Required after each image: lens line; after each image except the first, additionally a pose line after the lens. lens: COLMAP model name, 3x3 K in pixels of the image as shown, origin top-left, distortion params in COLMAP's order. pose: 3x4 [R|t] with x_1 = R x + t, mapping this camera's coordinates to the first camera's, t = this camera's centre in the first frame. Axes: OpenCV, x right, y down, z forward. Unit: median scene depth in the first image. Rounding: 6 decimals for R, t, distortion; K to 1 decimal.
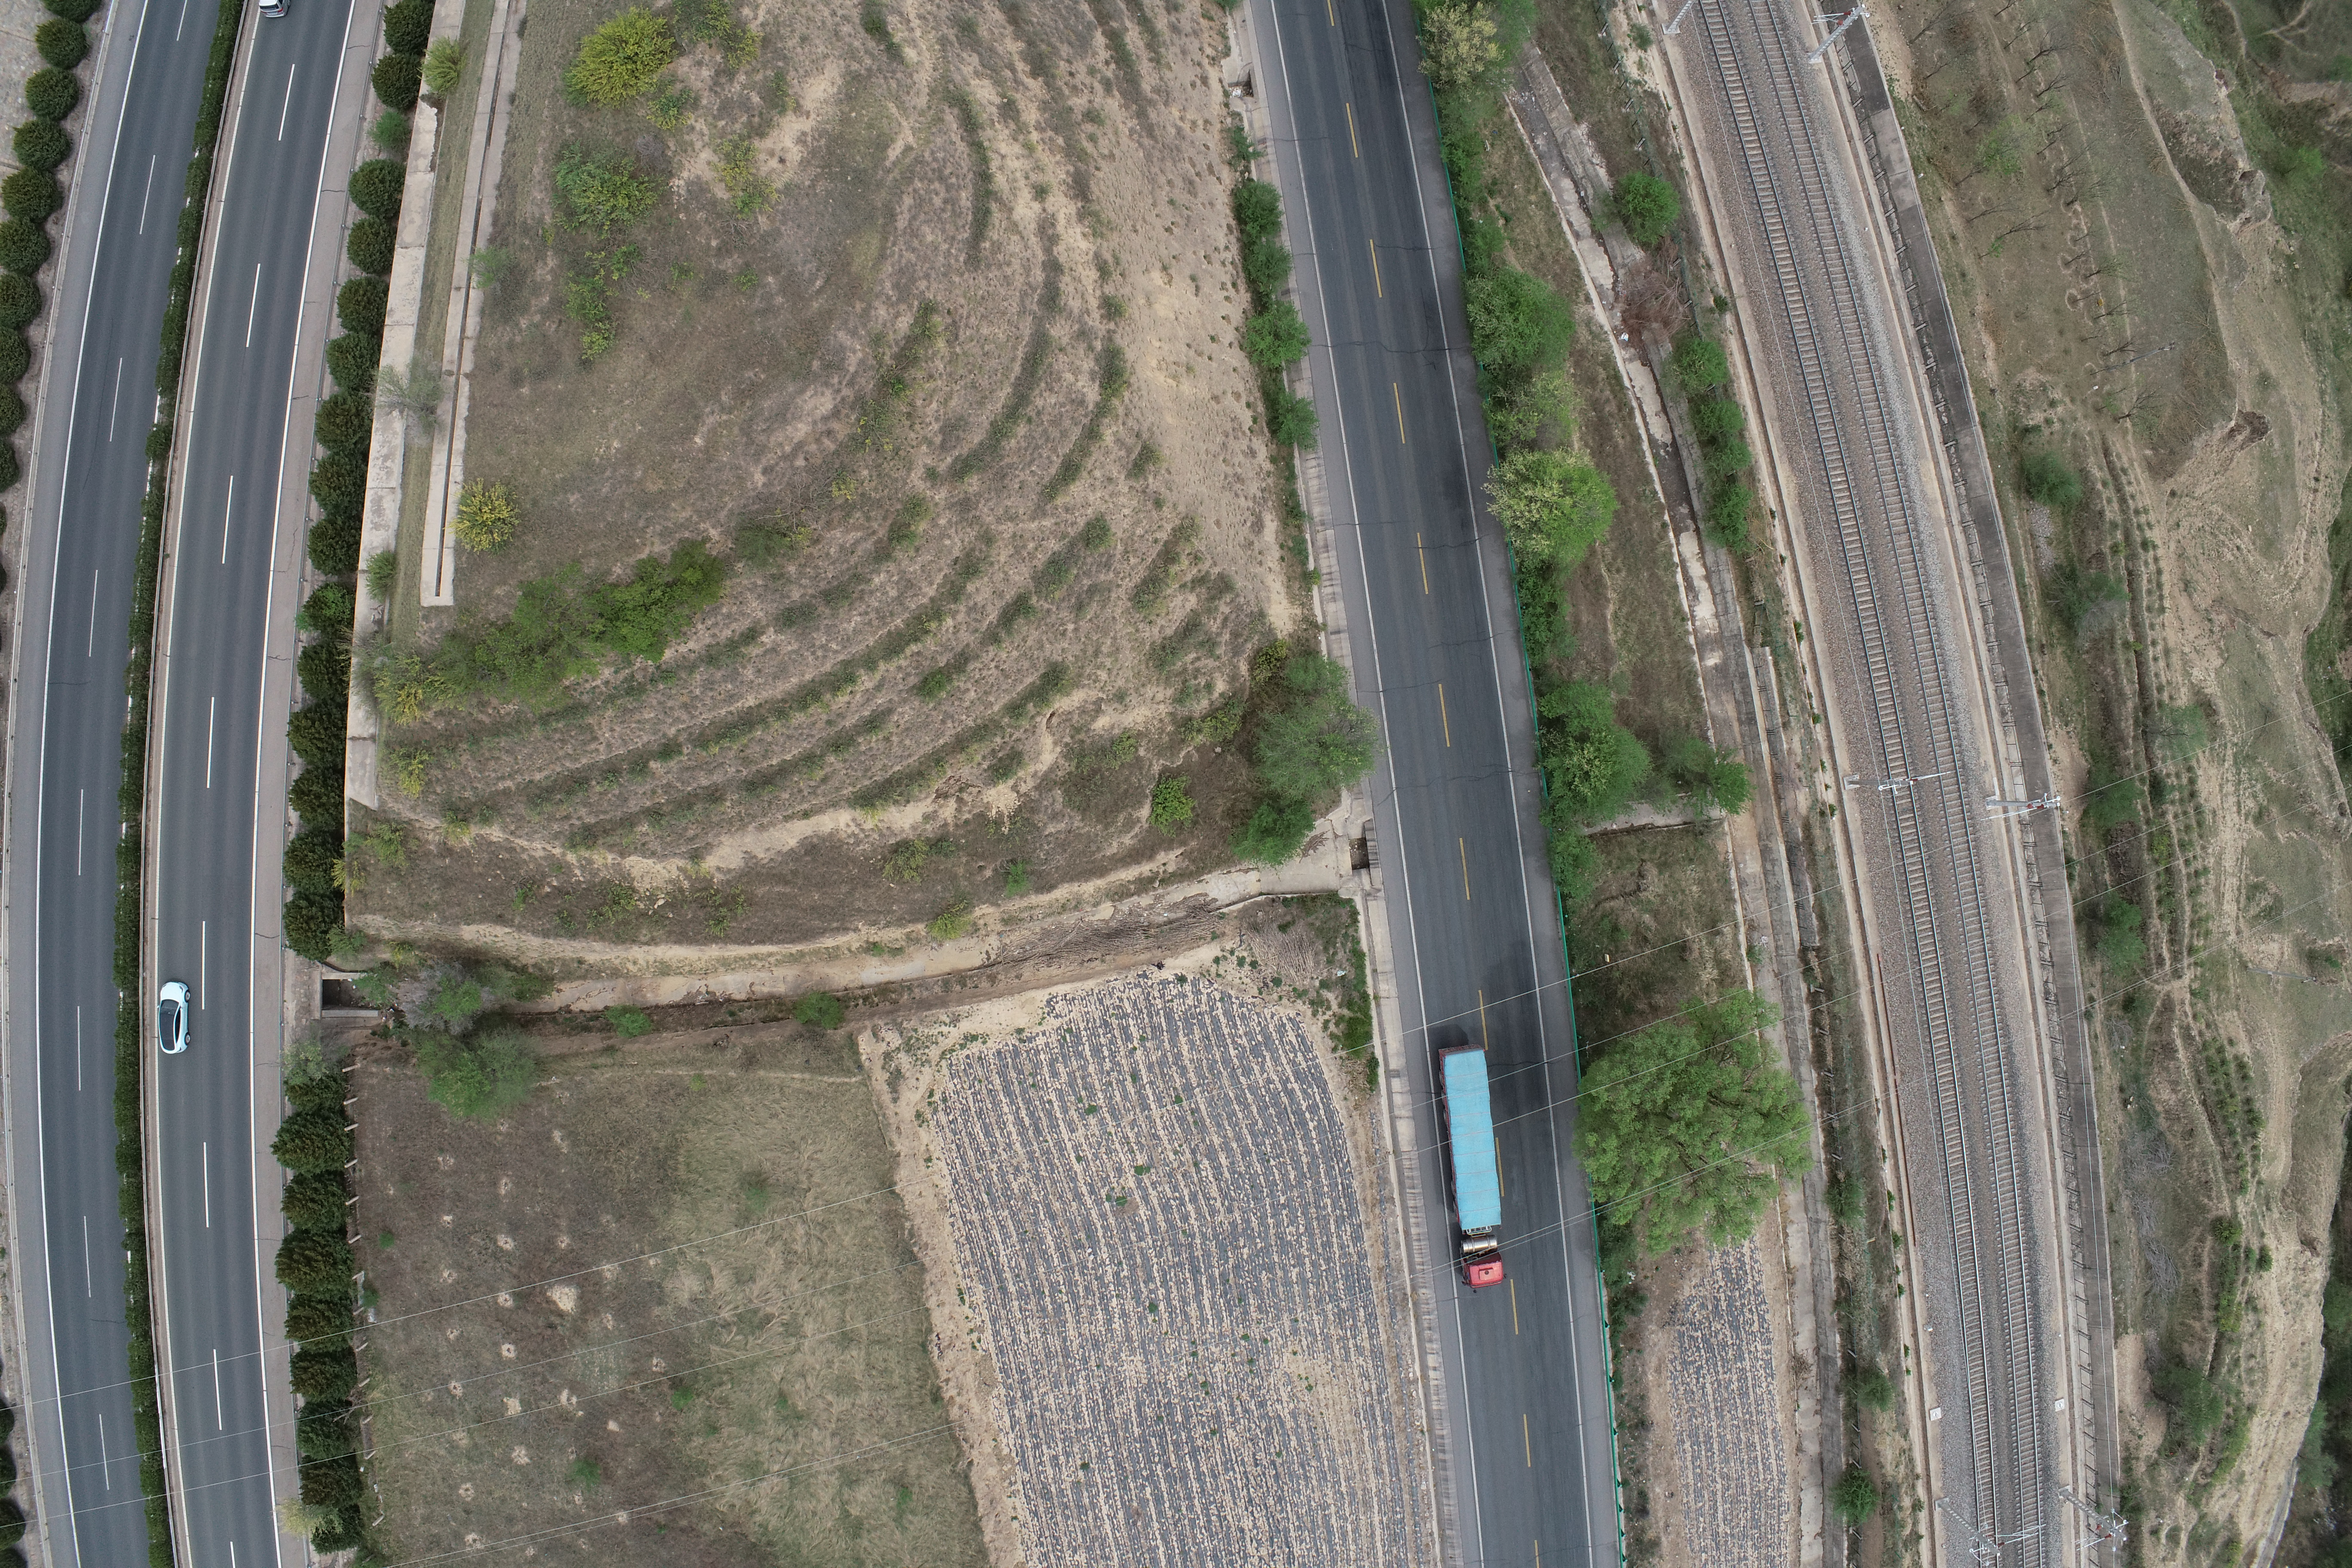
lens RADIAL K [[1641.0, 0, 1172.4], [0, 1641.0, 777.6], [0, 0, 1]] dist [-0.241702, 0.073391]
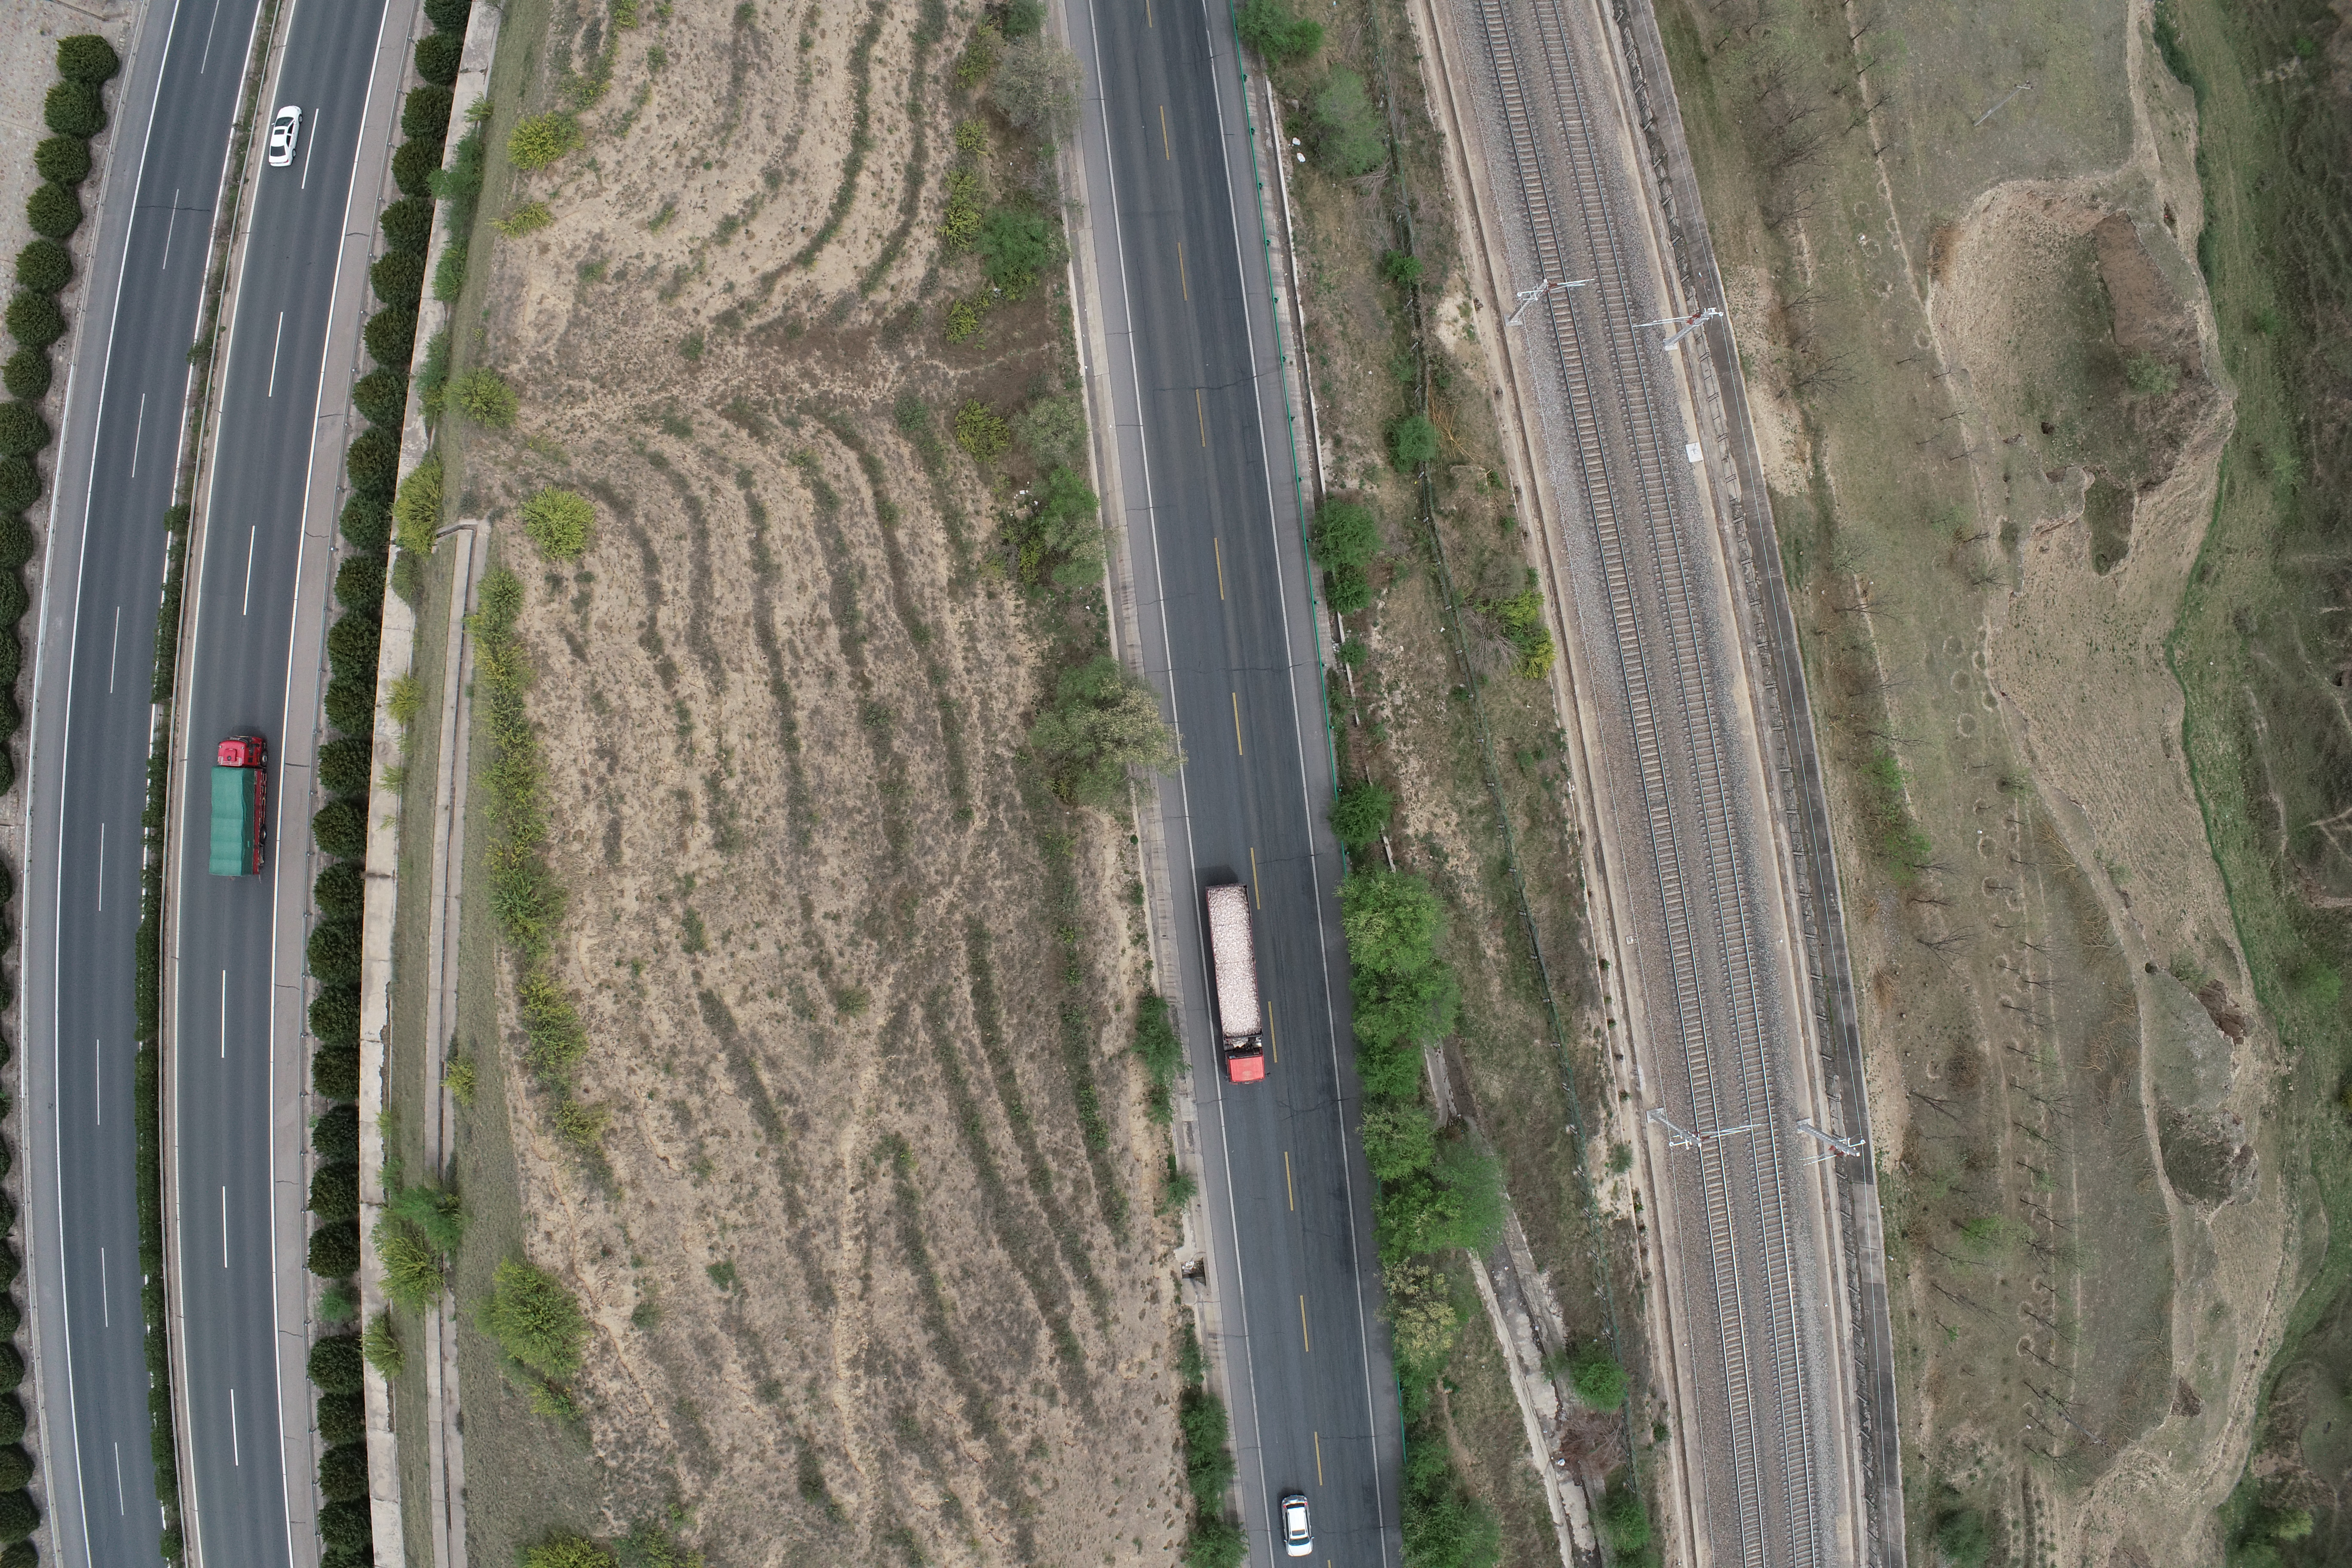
lens RADIAL K [[1641.0, 0, 1171.8], [0, 1641.0, 775.6], [0, 0, 1]] dist [-0.241702, 0.073391]
pose [[0.999795, 0.019998, -0.003109, 0.027727], [-0.019706, 0.996935, 0.075707, -0.839030], [0.004613, -0.075630, 0.997125, 0.029114]]
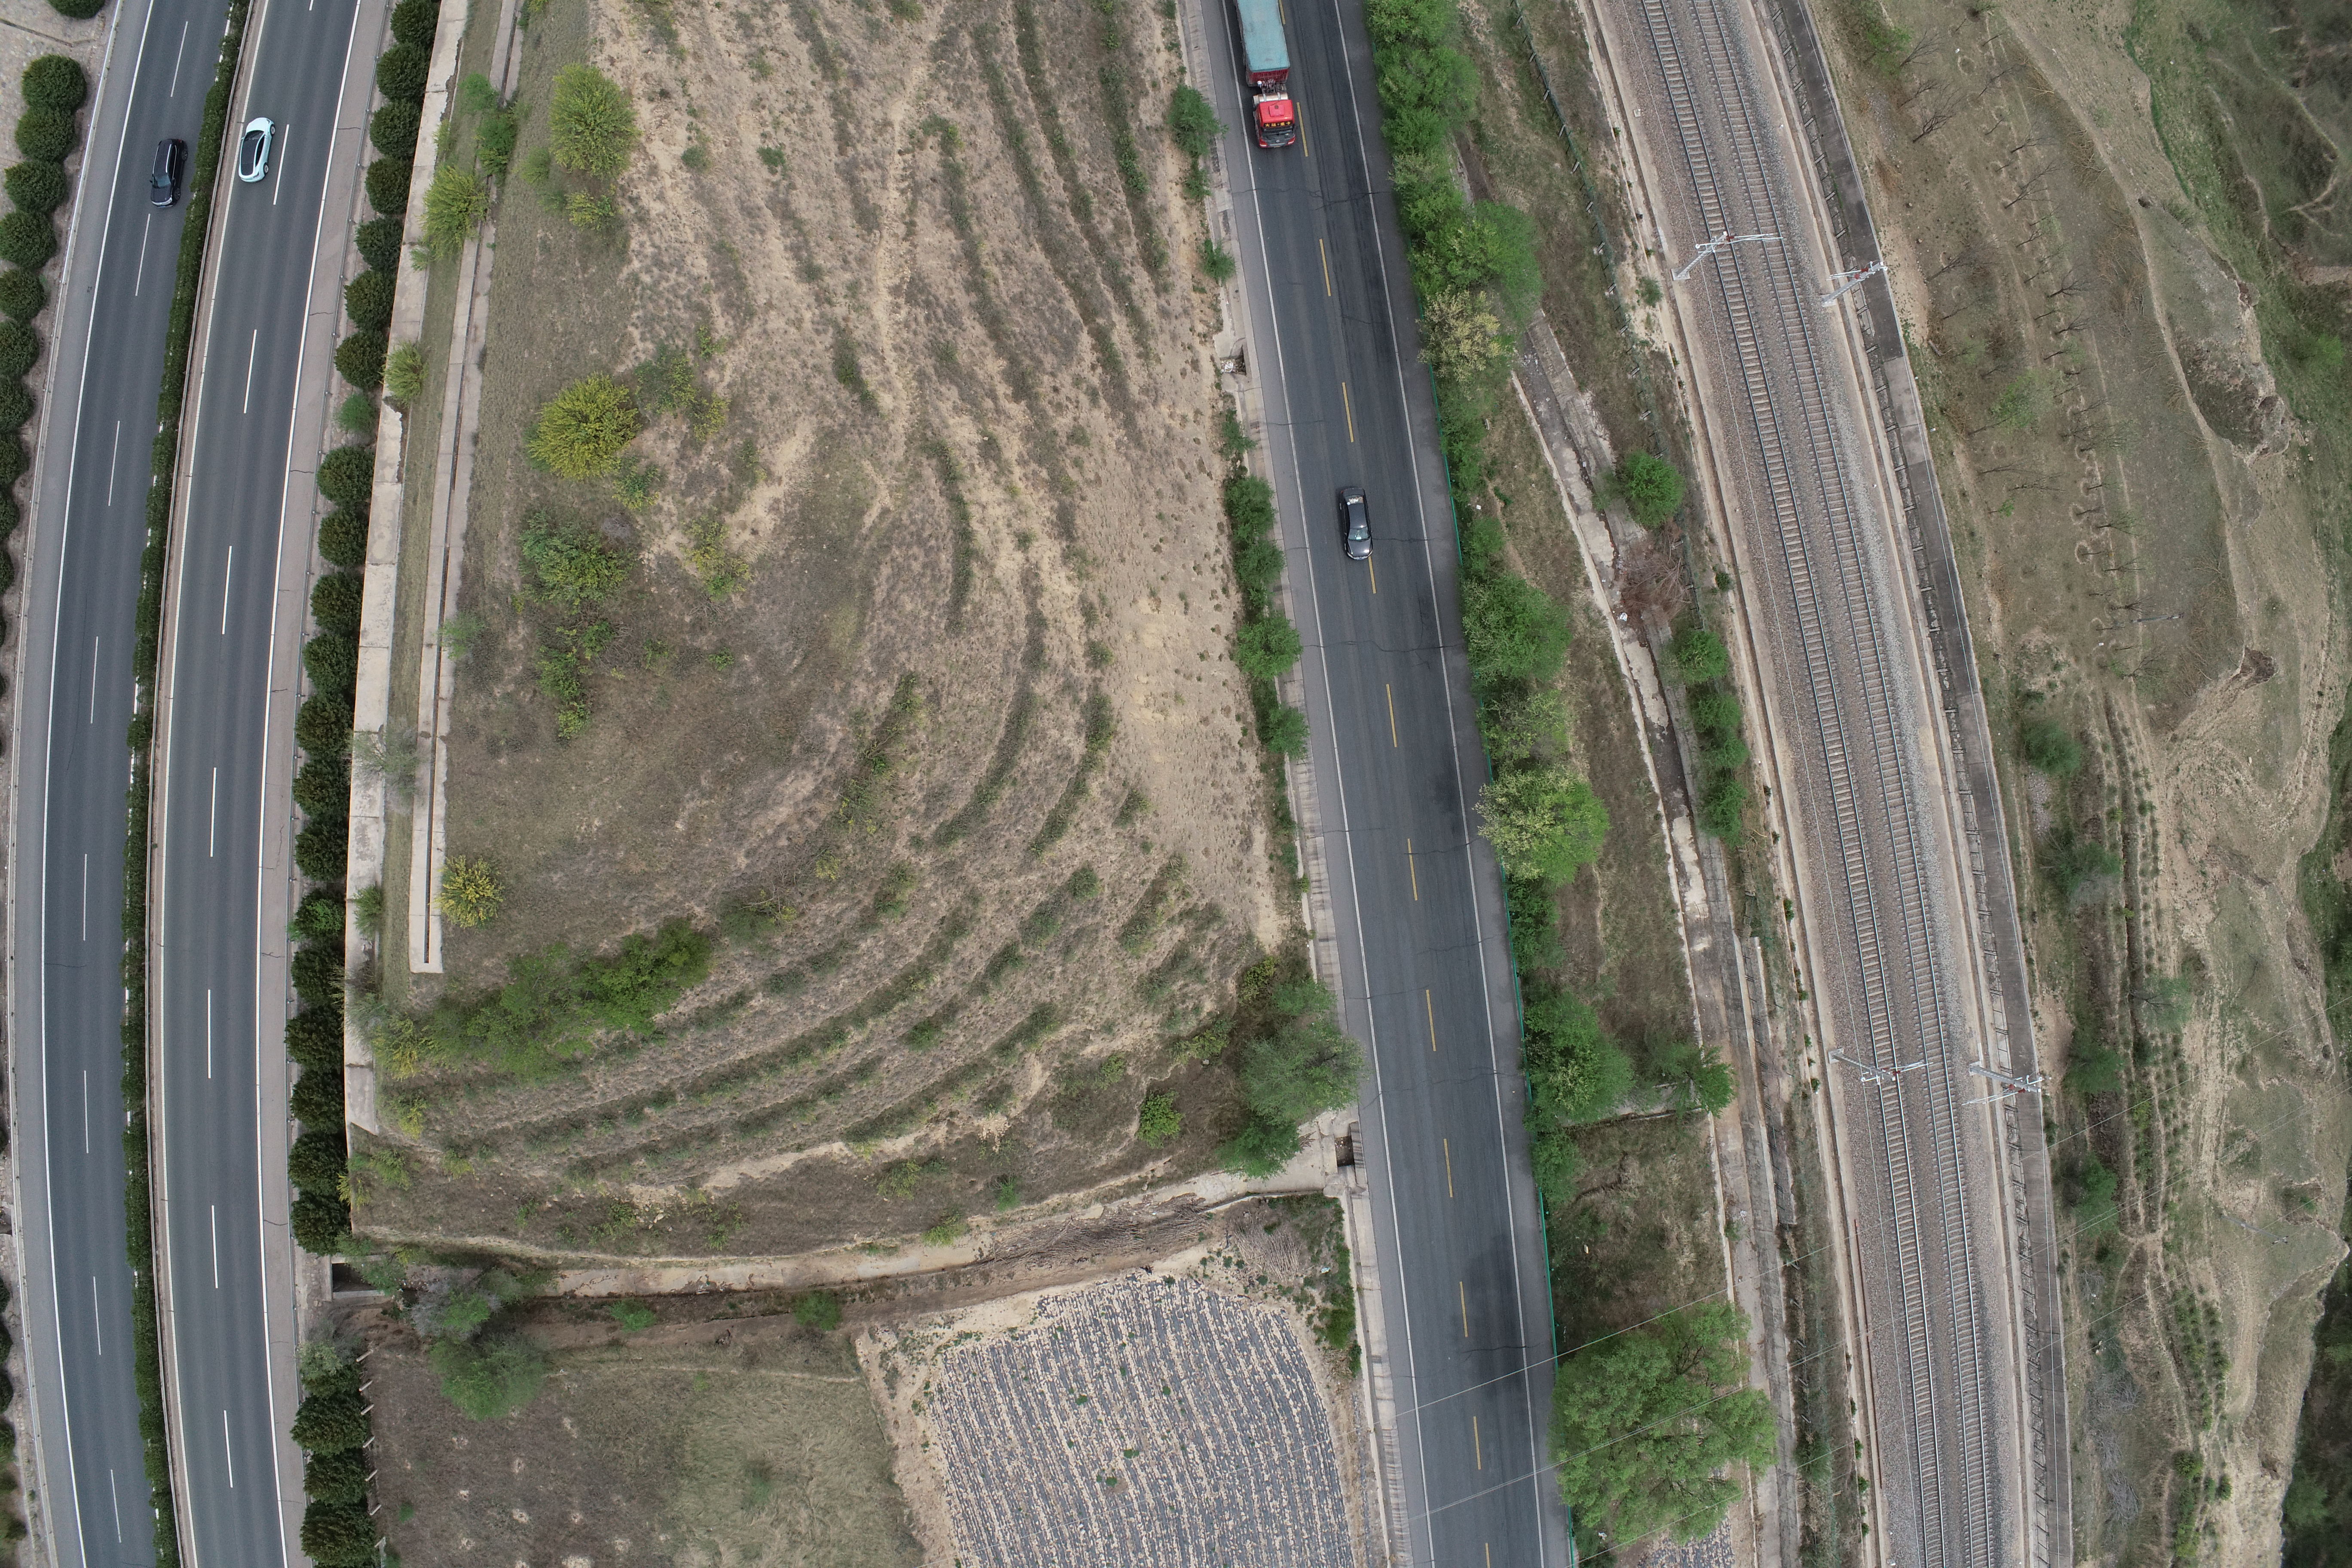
lens RADIAL K [[1641.0, 0, 1172.7], [0, 1641.0, 776.7], [0, 0, 1]] dist [-0.241702, 0.073391]
pose [[0.999999, 0.001453, -0.000895, 0.007925], [-0.001435, 0.999810, 0.019437, -0.209274], [0.000923, -0.019435, 0.999811, 0.001047]]
